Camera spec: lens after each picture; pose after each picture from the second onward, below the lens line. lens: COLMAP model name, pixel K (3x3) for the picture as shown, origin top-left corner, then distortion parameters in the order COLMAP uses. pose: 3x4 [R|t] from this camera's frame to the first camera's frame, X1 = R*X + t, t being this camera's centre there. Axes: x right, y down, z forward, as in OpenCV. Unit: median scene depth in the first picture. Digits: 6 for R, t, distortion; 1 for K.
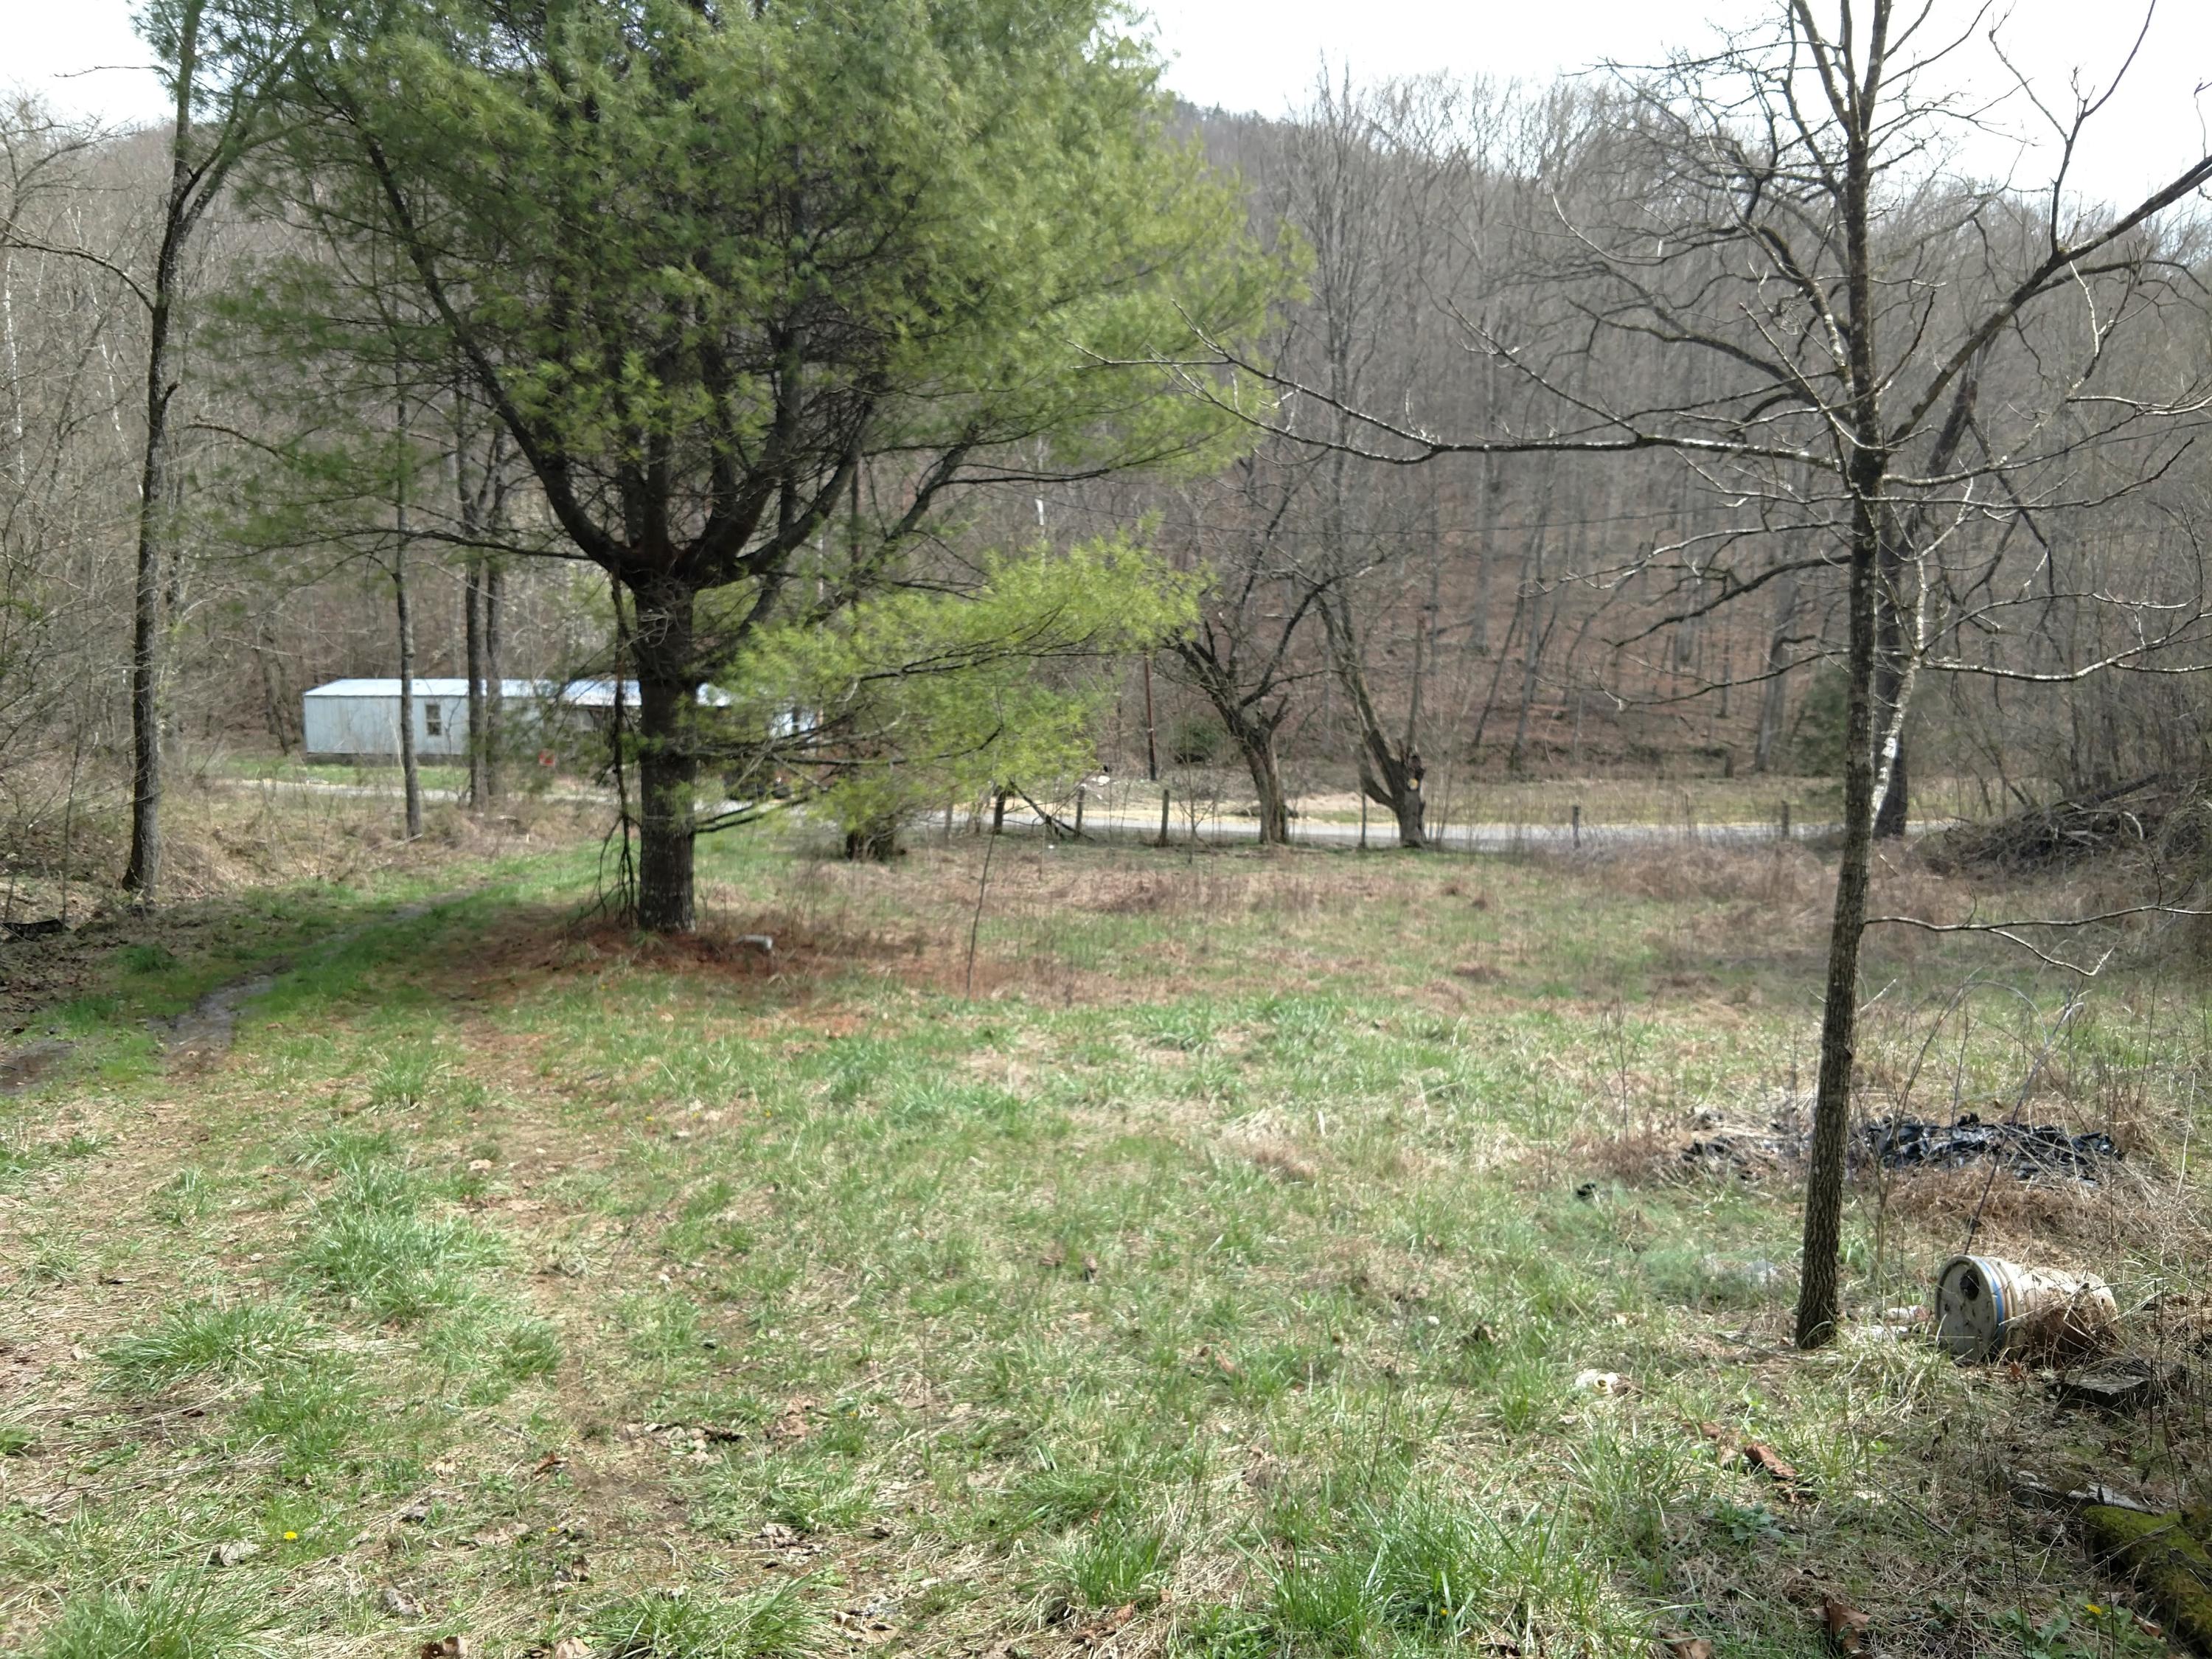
lens RADIAL K [[1653.4, 0, 1018.7], [0, 1653.4, 878.1], [0, 0, 1]] dist [0.035220, -0.054308]
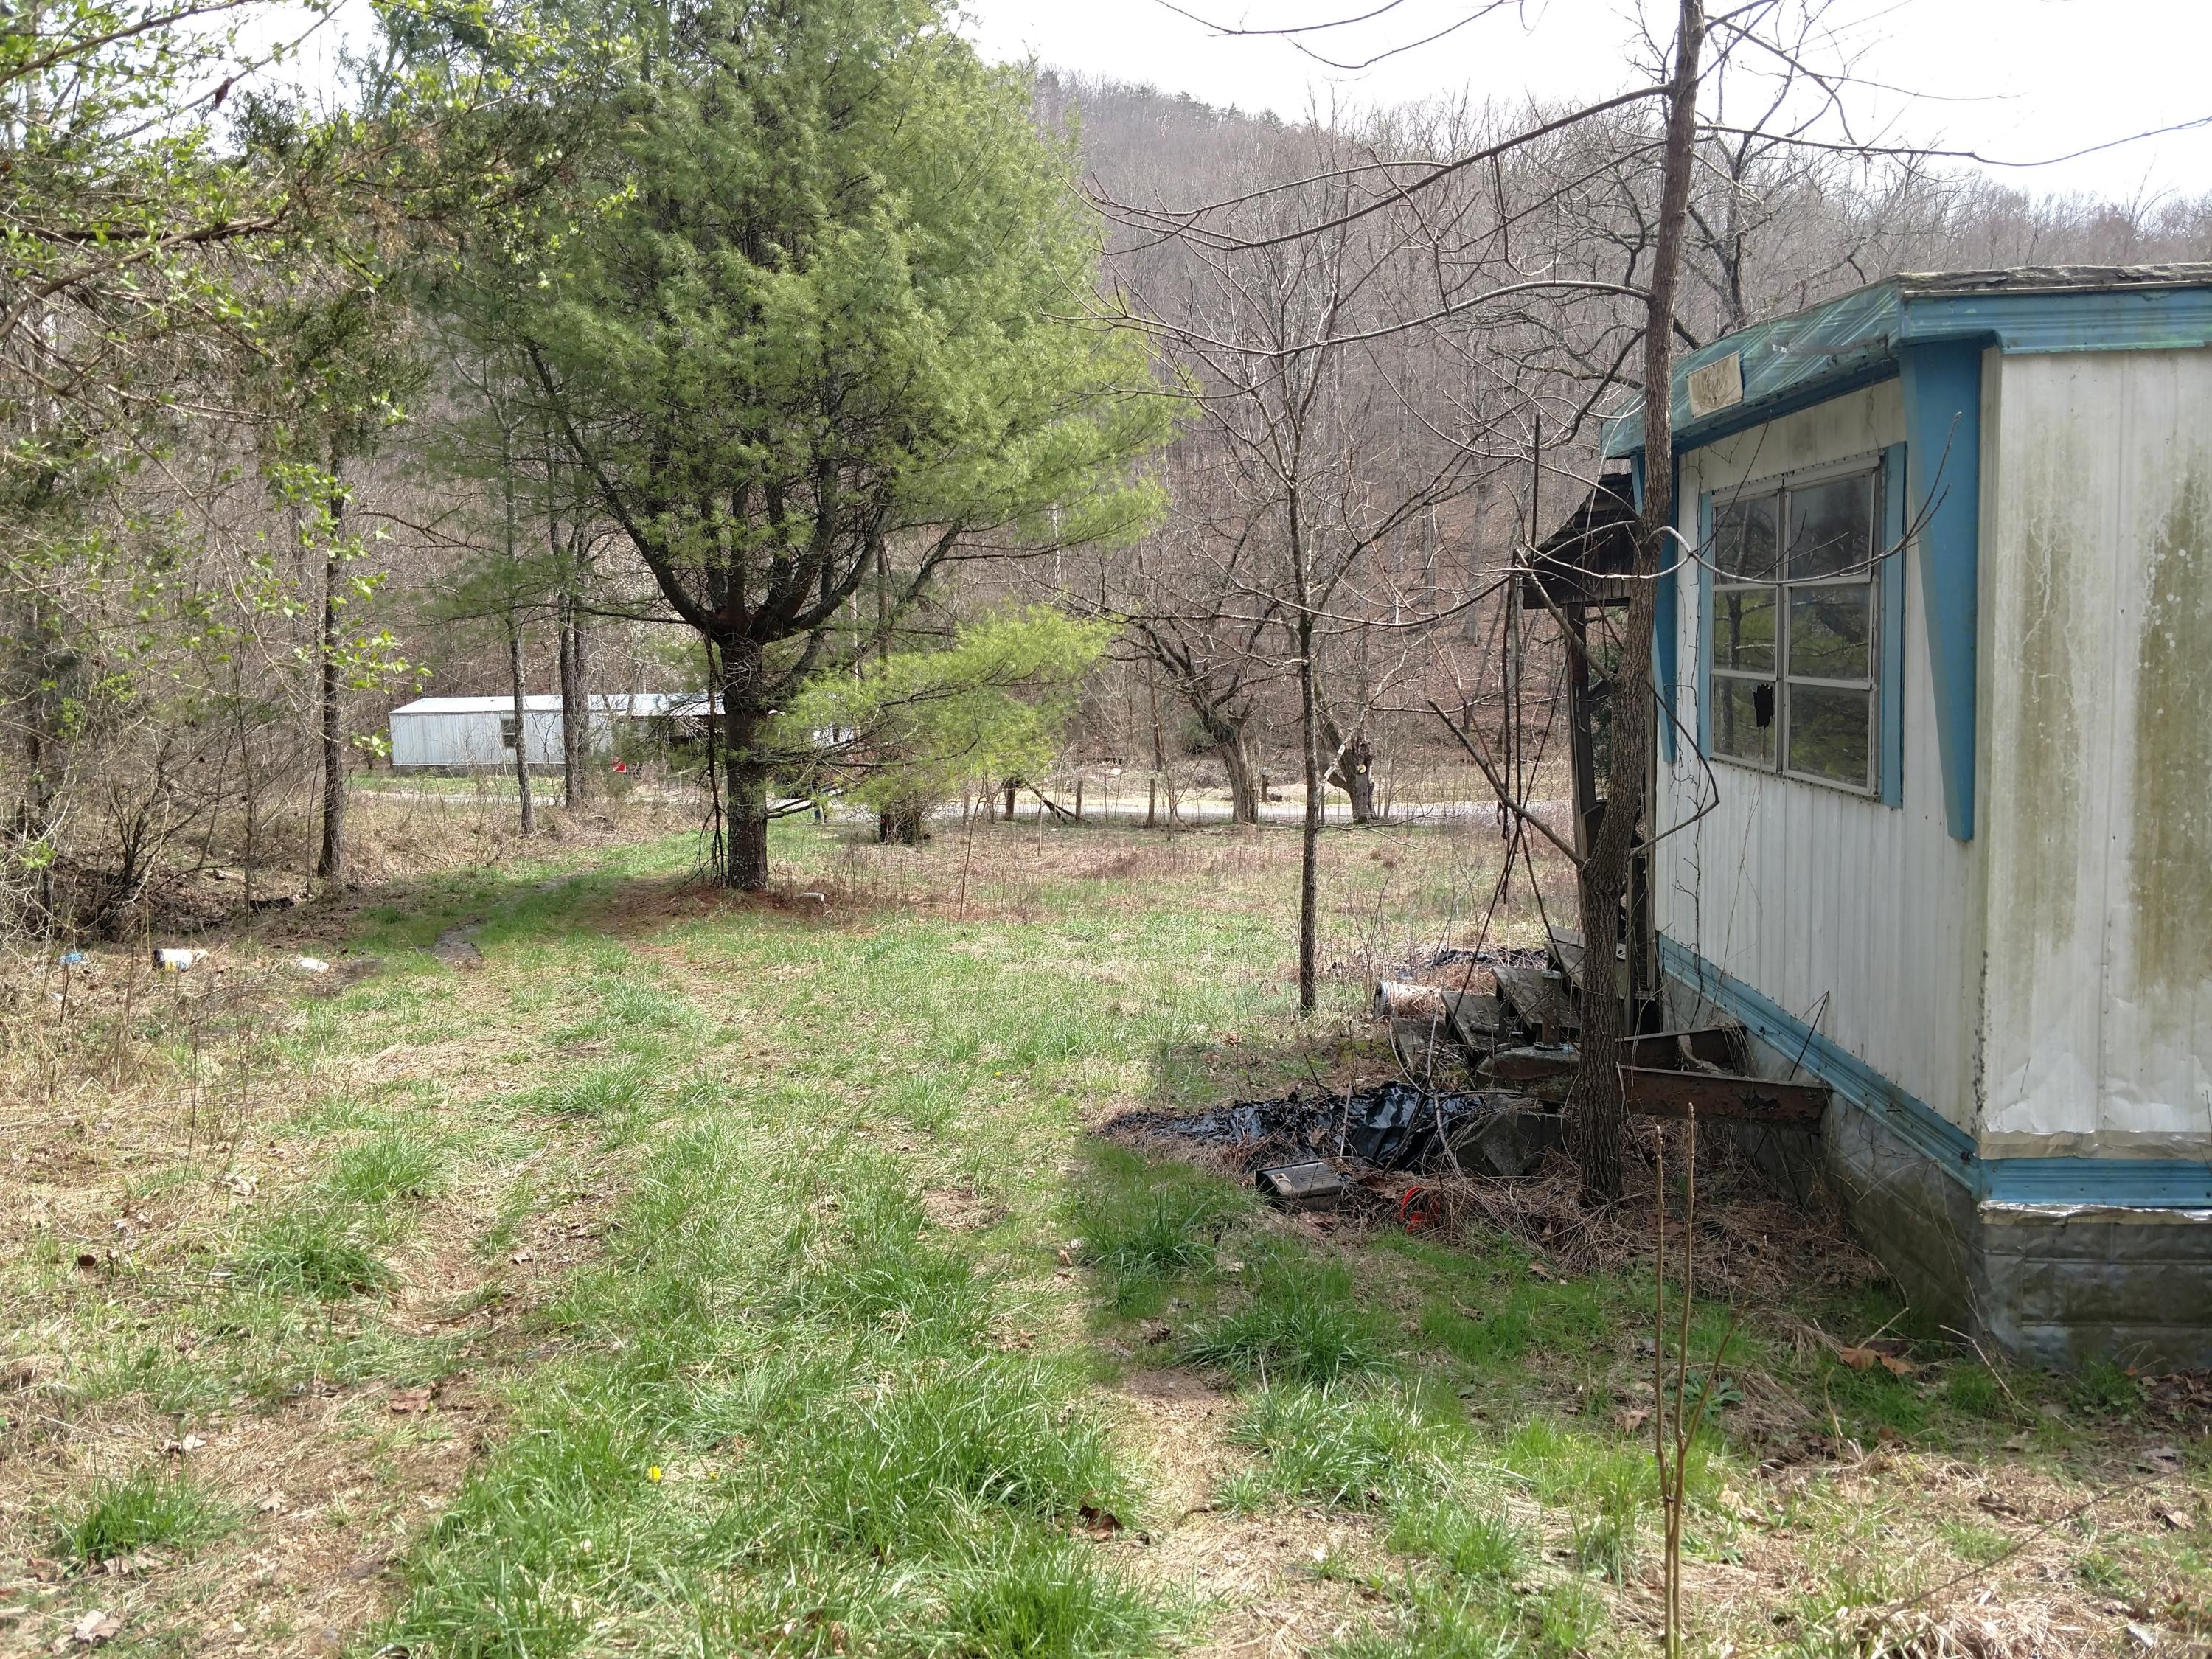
lens RADIAL K [[1734.4, 0, 1026.3], [0, 1734.4, 847.9], [0, 0, 1]] dist [0.070456, -0.125819]
pose [[0.999391, -0.024929, -0.024420, 0.038716], [0.024509, 0.999549, -0.017380, 0.019189], [0.024842, 0.016771, 0.999551, -0.307987]]
